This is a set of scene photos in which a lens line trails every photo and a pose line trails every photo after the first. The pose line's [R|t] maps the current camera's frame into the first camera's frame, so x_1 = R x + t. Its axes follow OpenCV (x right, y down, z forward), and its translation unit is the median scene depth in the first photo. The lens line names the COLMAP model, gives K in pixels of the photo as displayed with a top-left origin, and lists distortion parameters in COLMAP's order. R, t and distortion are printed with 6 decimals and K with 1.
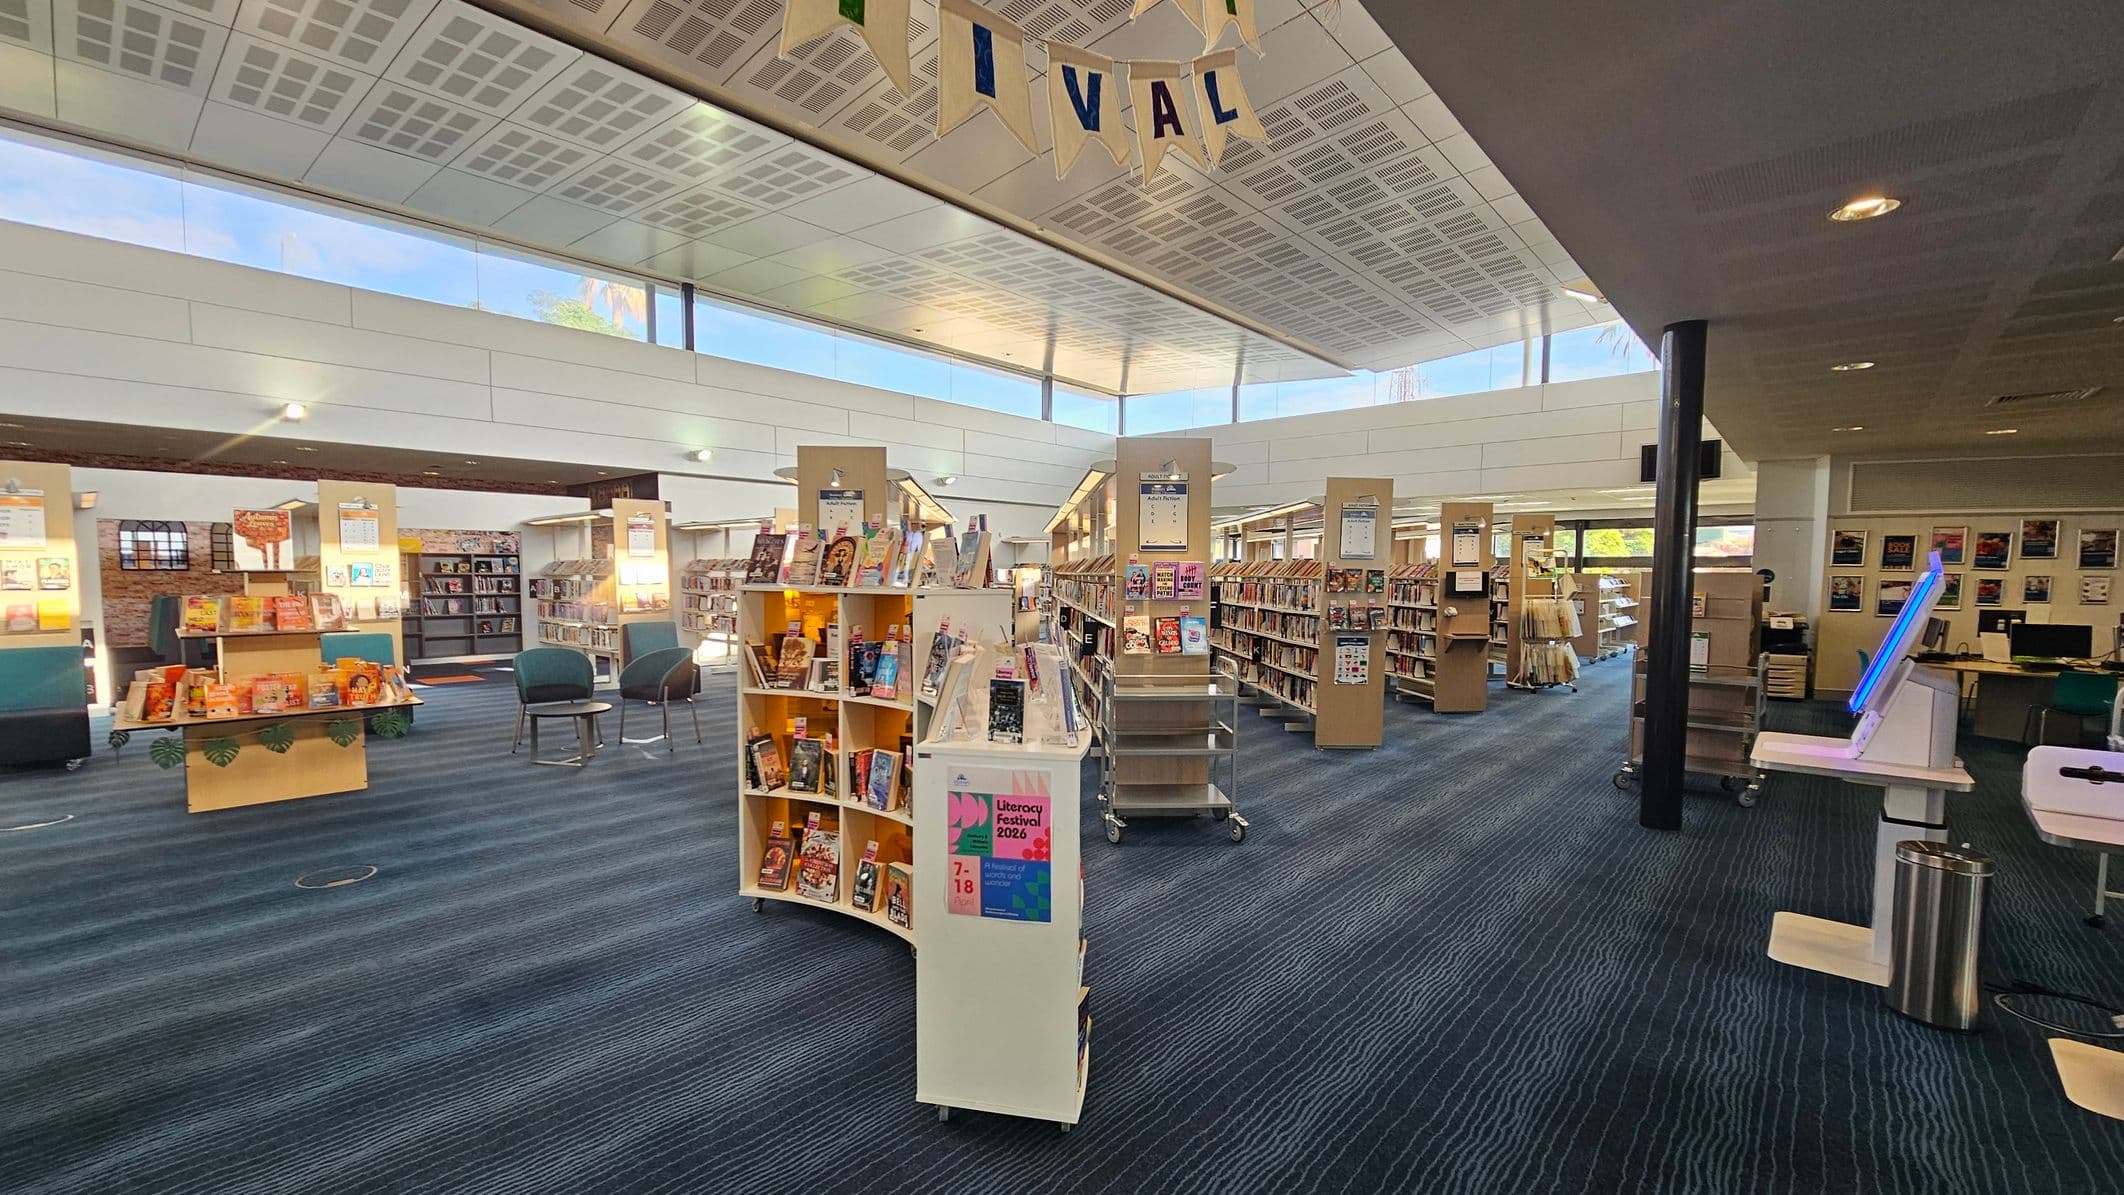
lens RADIAL K [[868.0, 0, 1059.2], [0, 868.0, 626.0], [0, 0, 1]] dist [-0.001467, -0.000248]
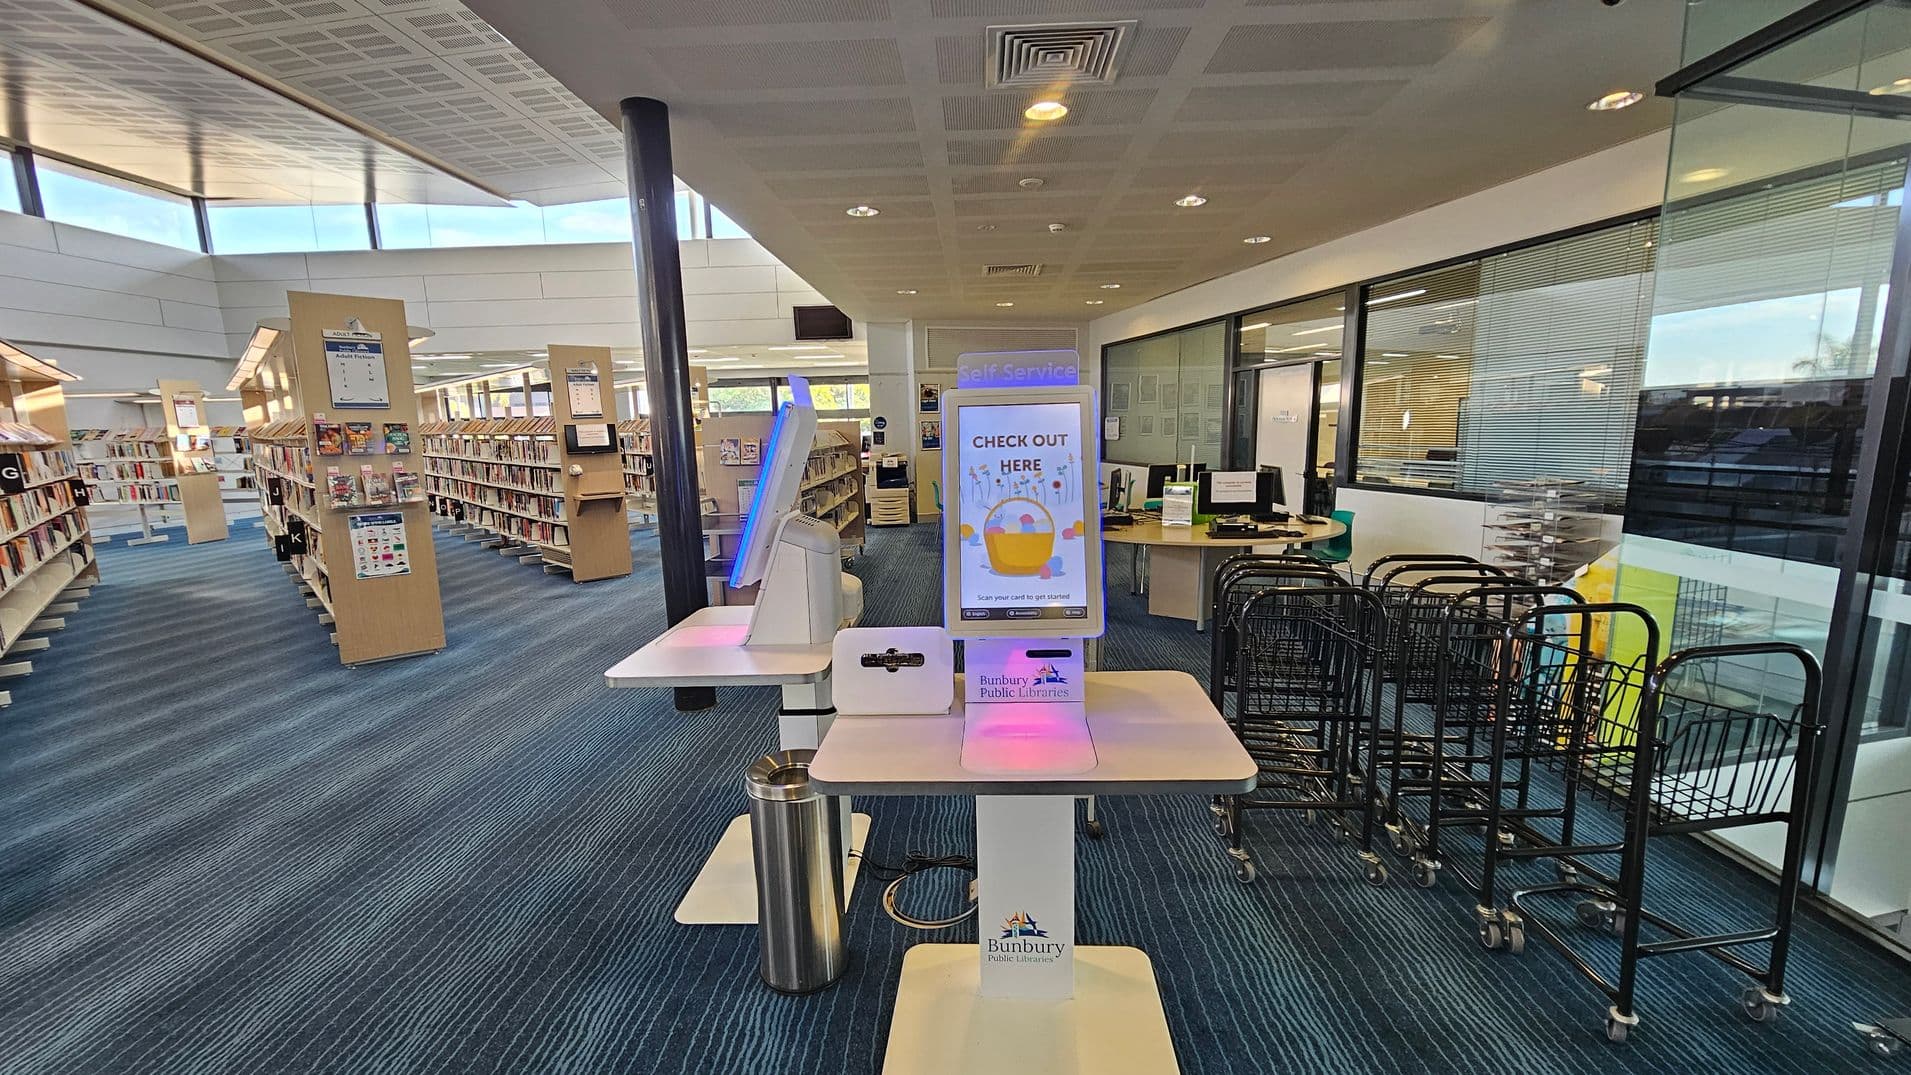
lens RADIAL K [[782.3, 0, 954.1], [0, 782.3, 567.0], [0, 0, 1]] dist [-0.001417, -0.000582]
pose [[0.765178, -0.137560, 0.628952, 0.227890], [0.067263, 0.988642, 0.134397, 0.000410], [-0.640296, -0.060533, 0.765739, 0.123855]]
